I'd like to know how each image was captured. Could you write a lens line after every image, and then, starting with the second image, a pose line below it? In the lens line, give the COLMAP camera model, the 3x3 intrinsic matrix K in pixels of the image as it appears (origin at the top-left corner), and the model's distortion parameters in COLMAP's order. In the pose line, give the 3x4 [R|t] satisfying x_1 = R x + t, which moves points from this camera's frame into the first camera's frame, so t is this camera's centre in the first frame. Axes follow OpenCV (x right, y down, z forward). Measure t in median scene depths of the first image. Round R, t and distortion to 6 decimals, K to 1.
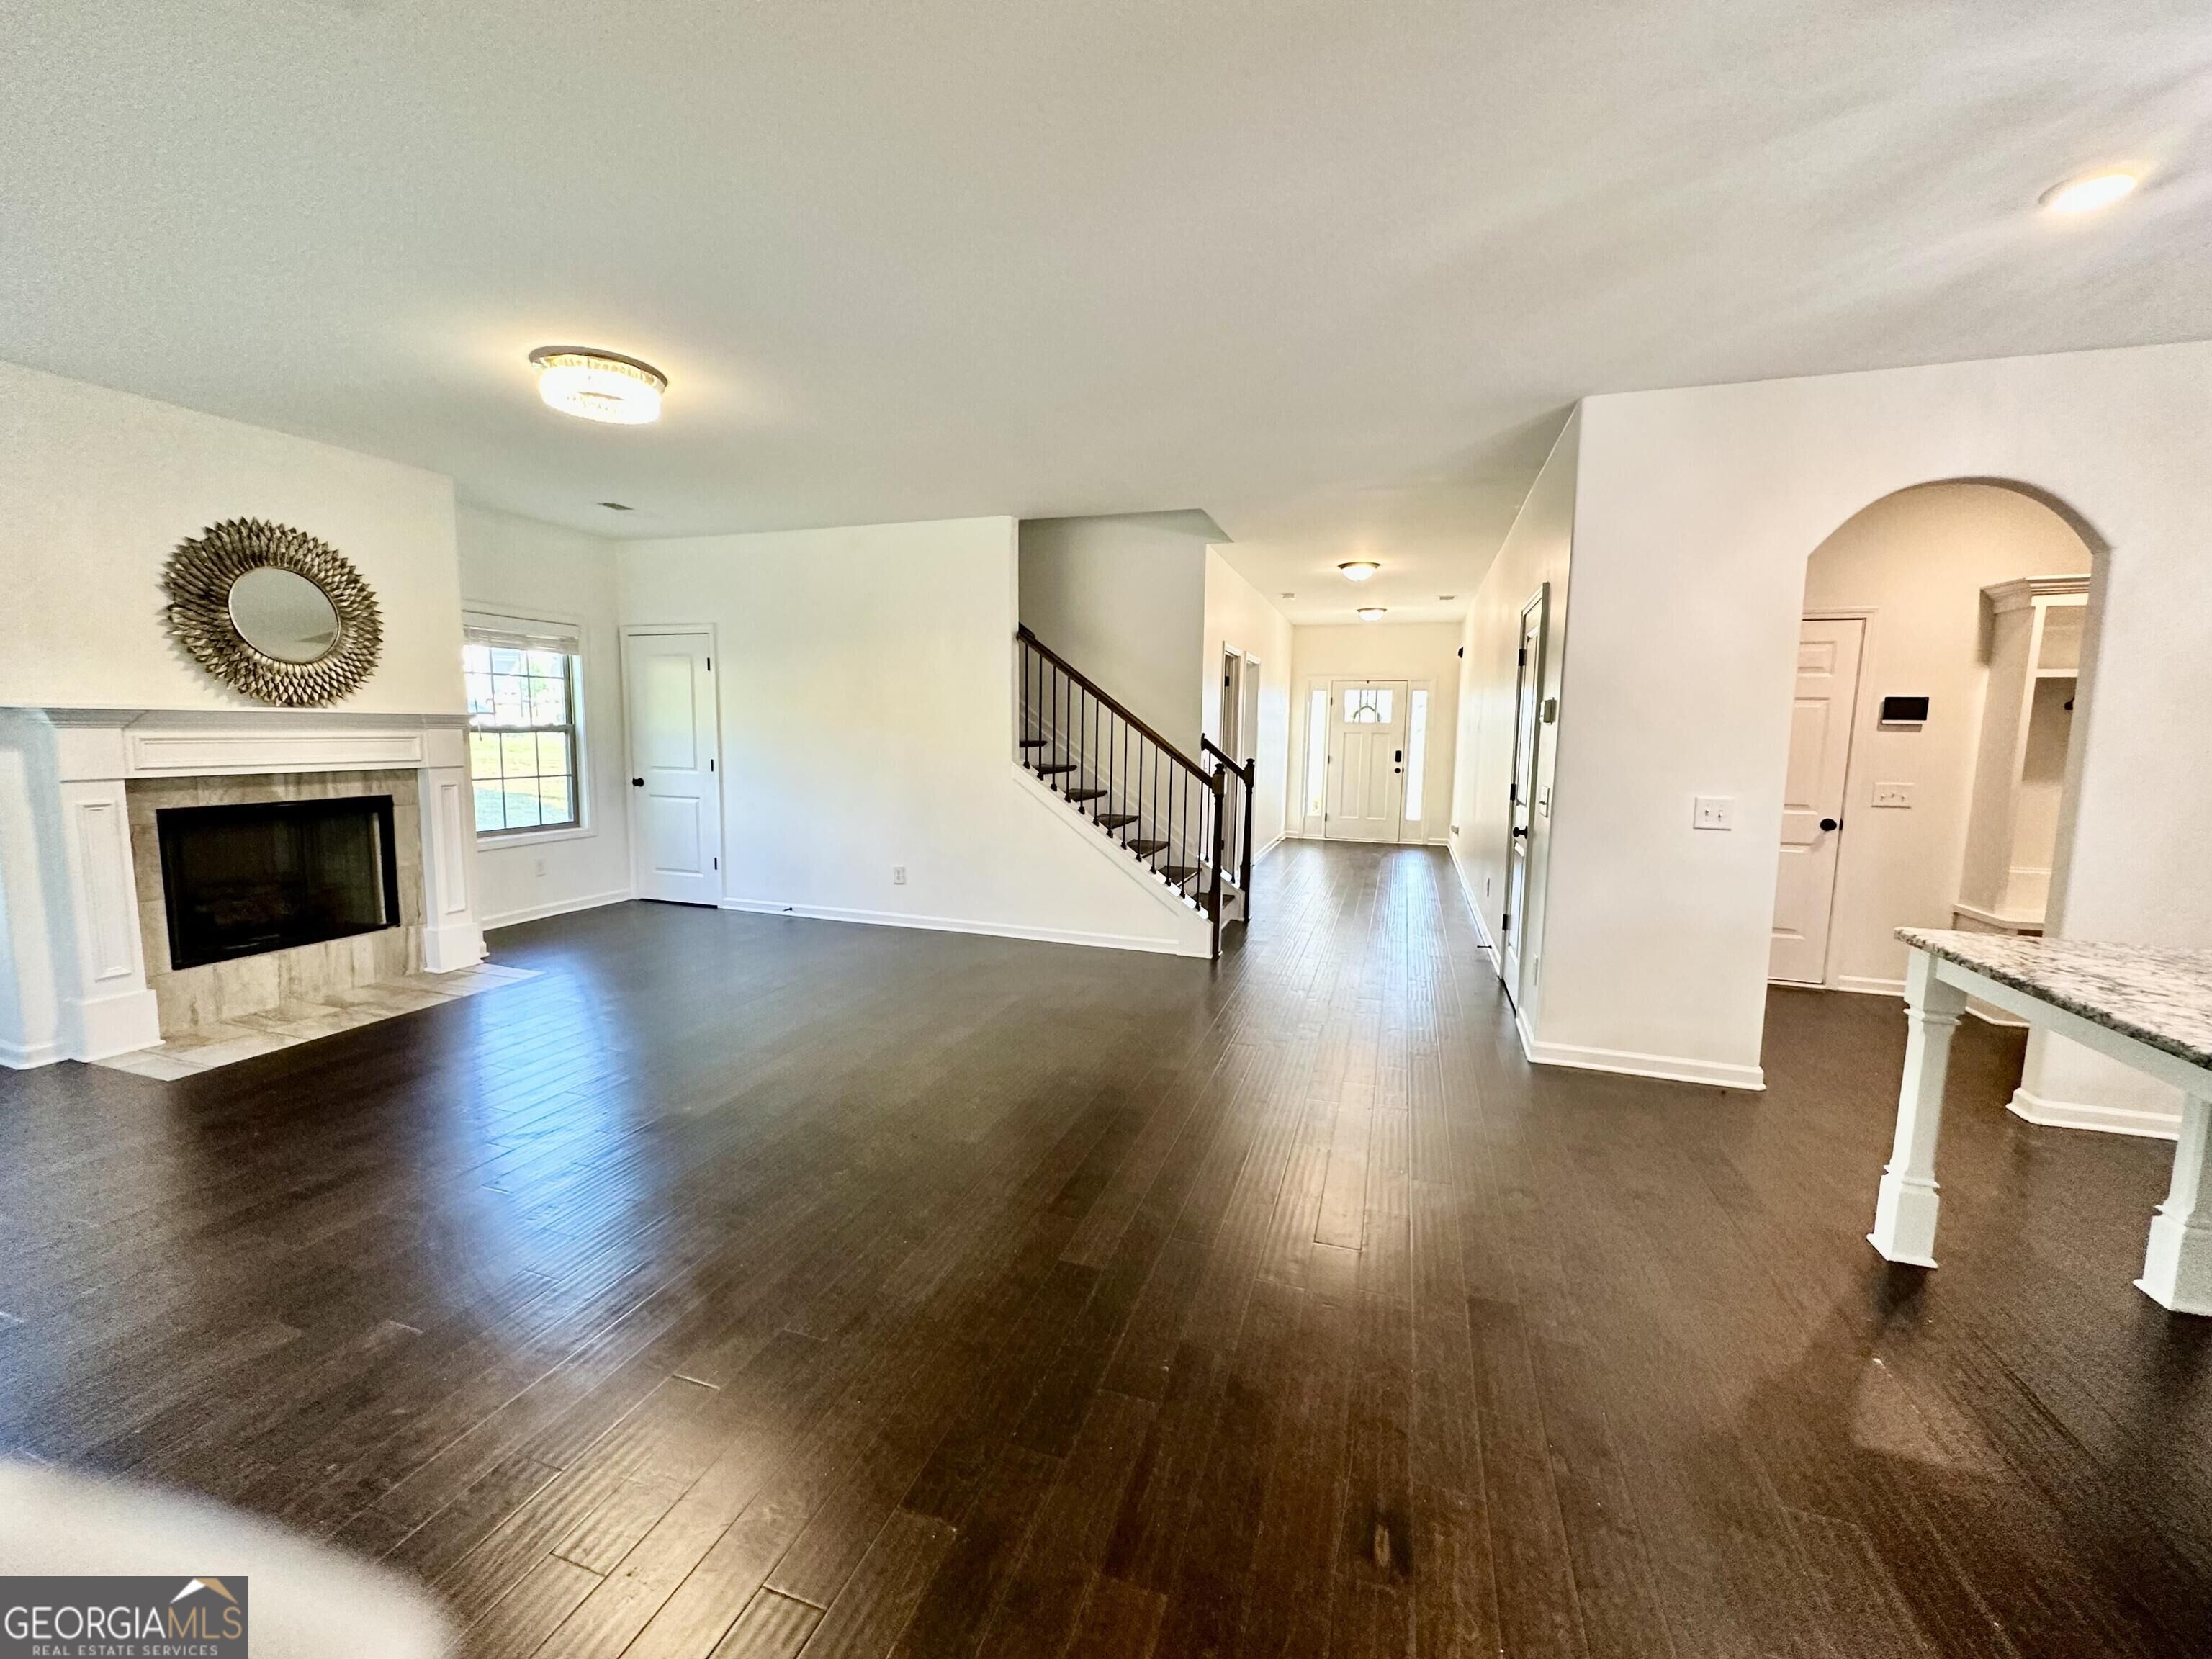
lens RADIAL K [[890.6, 0, 1104.7], [0, 890.6, 823.9], [0, 0, 1]] dist [-0.002800, 0.000999]
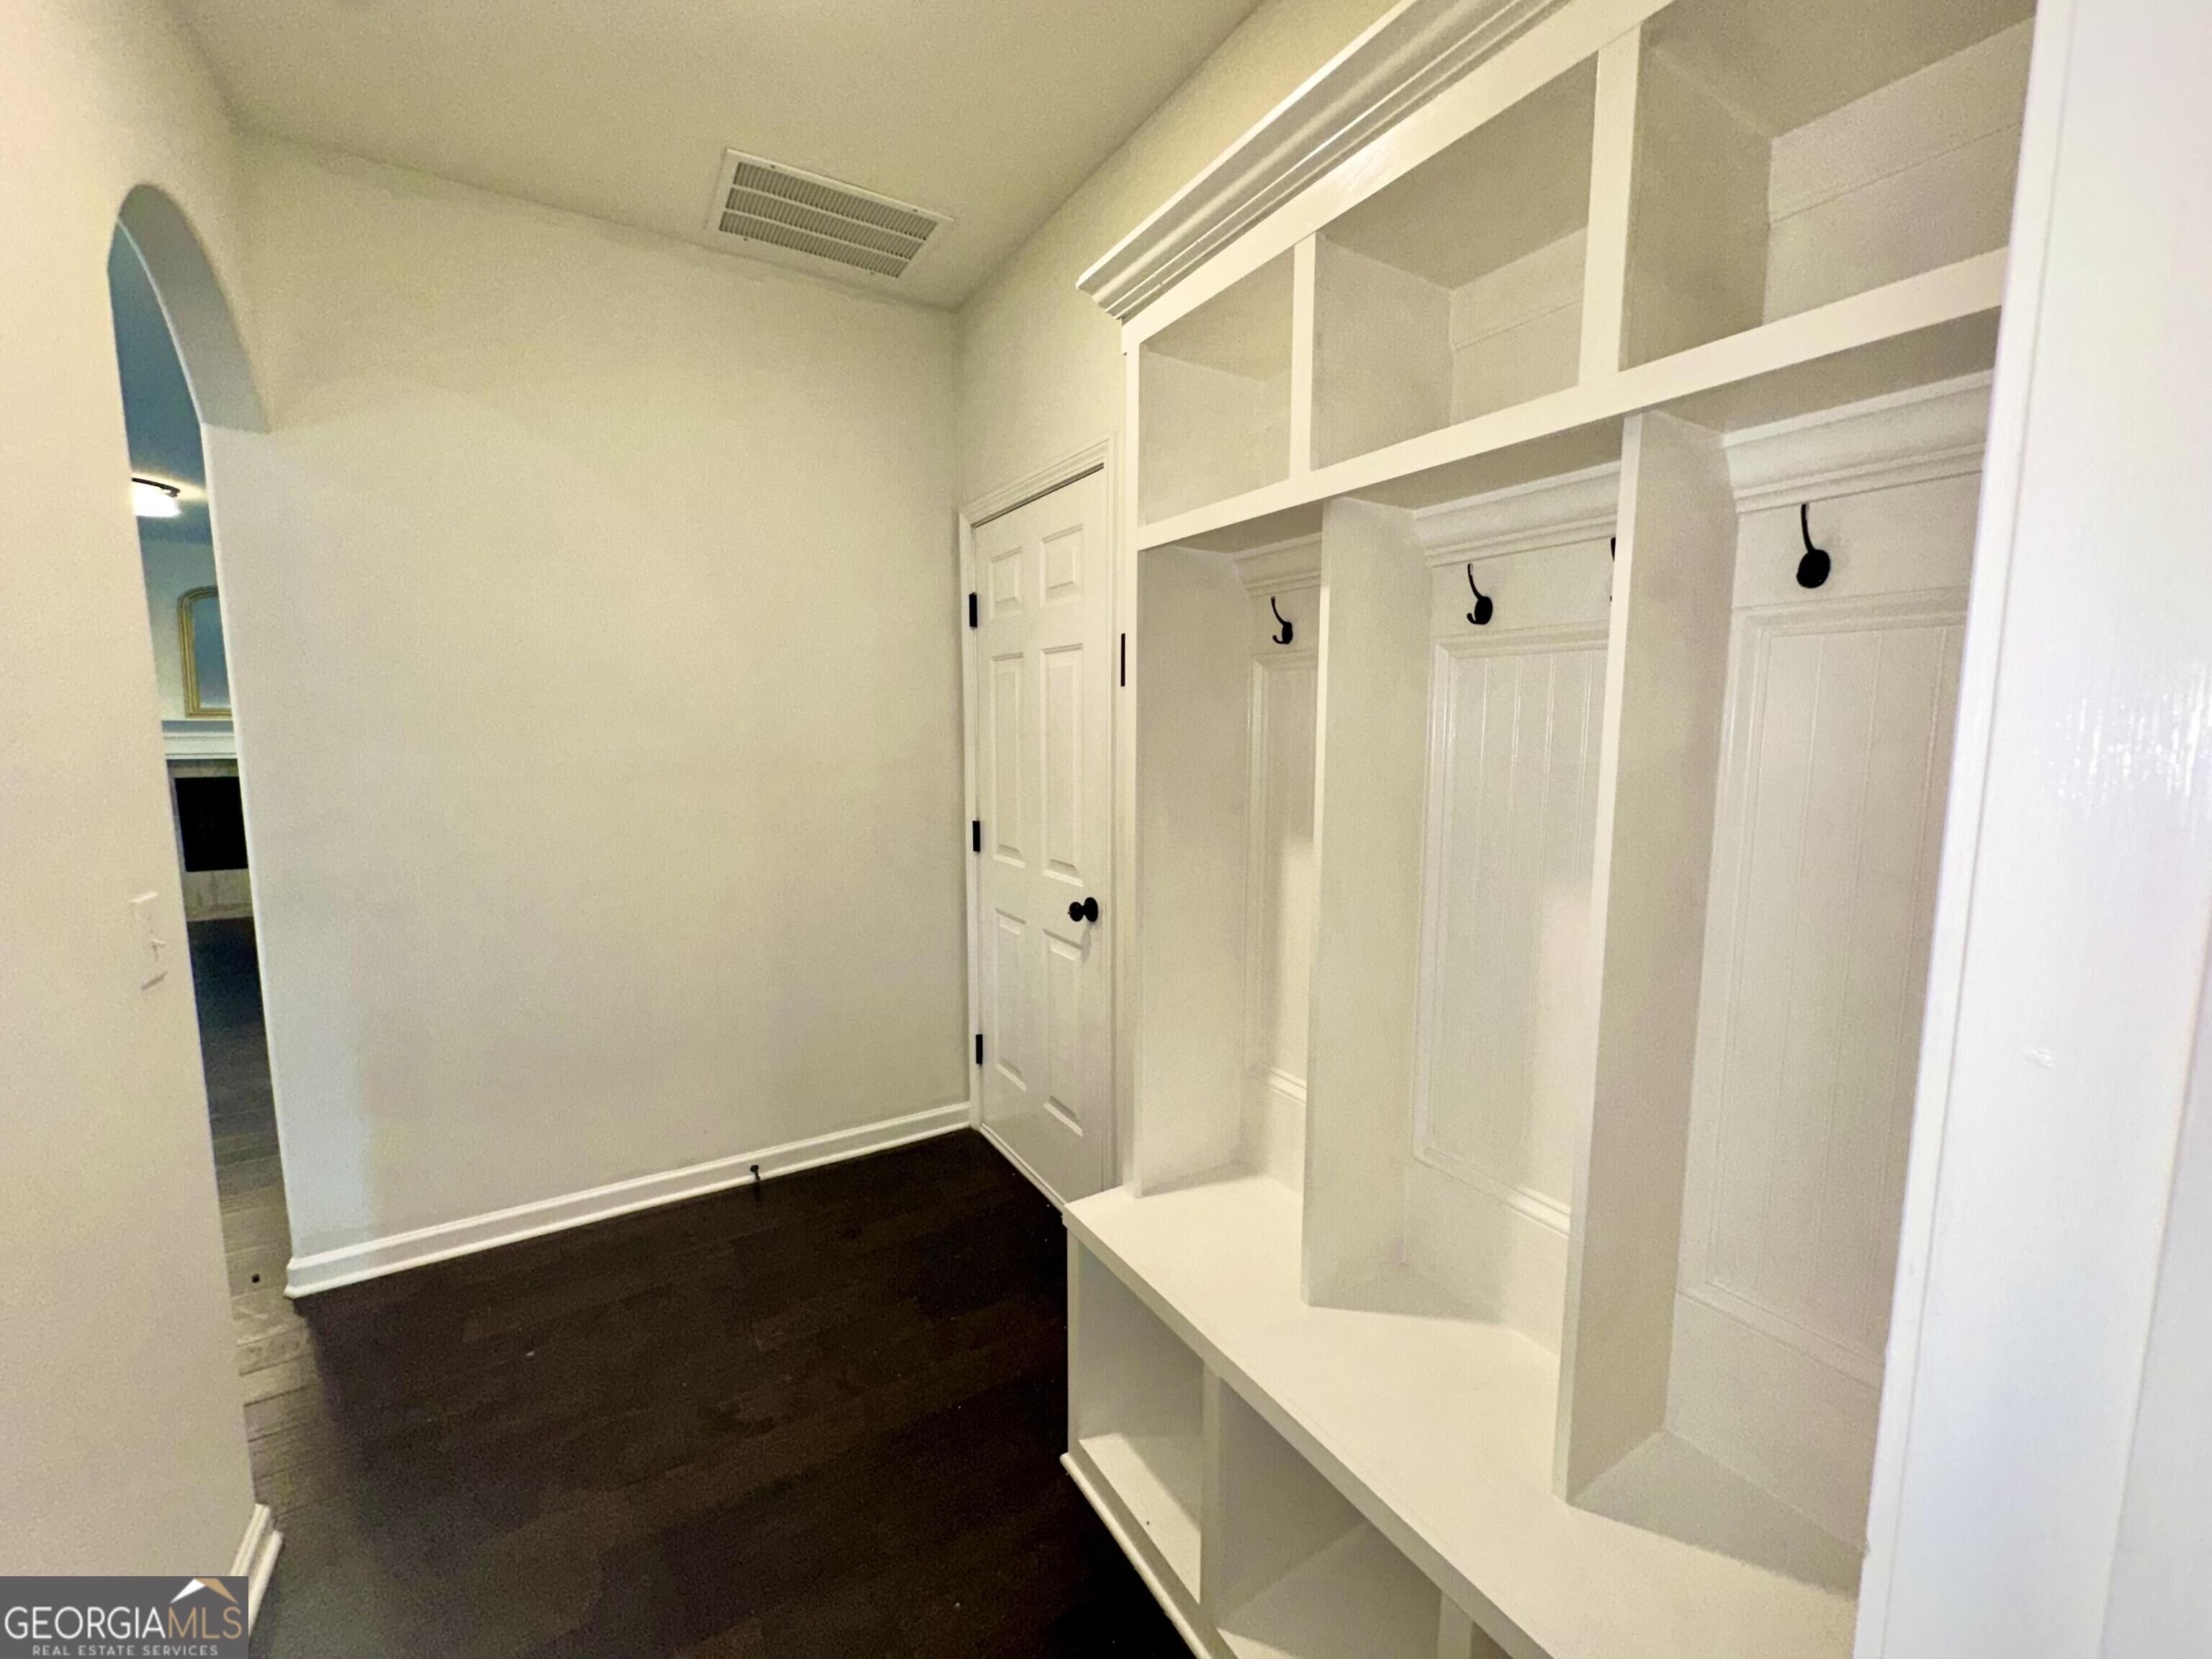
lens RADIAL K [[890.6, 0, 1106.7], [0, 890.6, 823.4], [0, 0, 1]] dist [-0.002800, 0.000999]
pose [[0.769984, 0.058807, -0.635348, 1.312021], [-0.061192, 0.997960, 0.018210, -0.064080], [0.635122, 0.024857, 0.772012, 0.739101]]
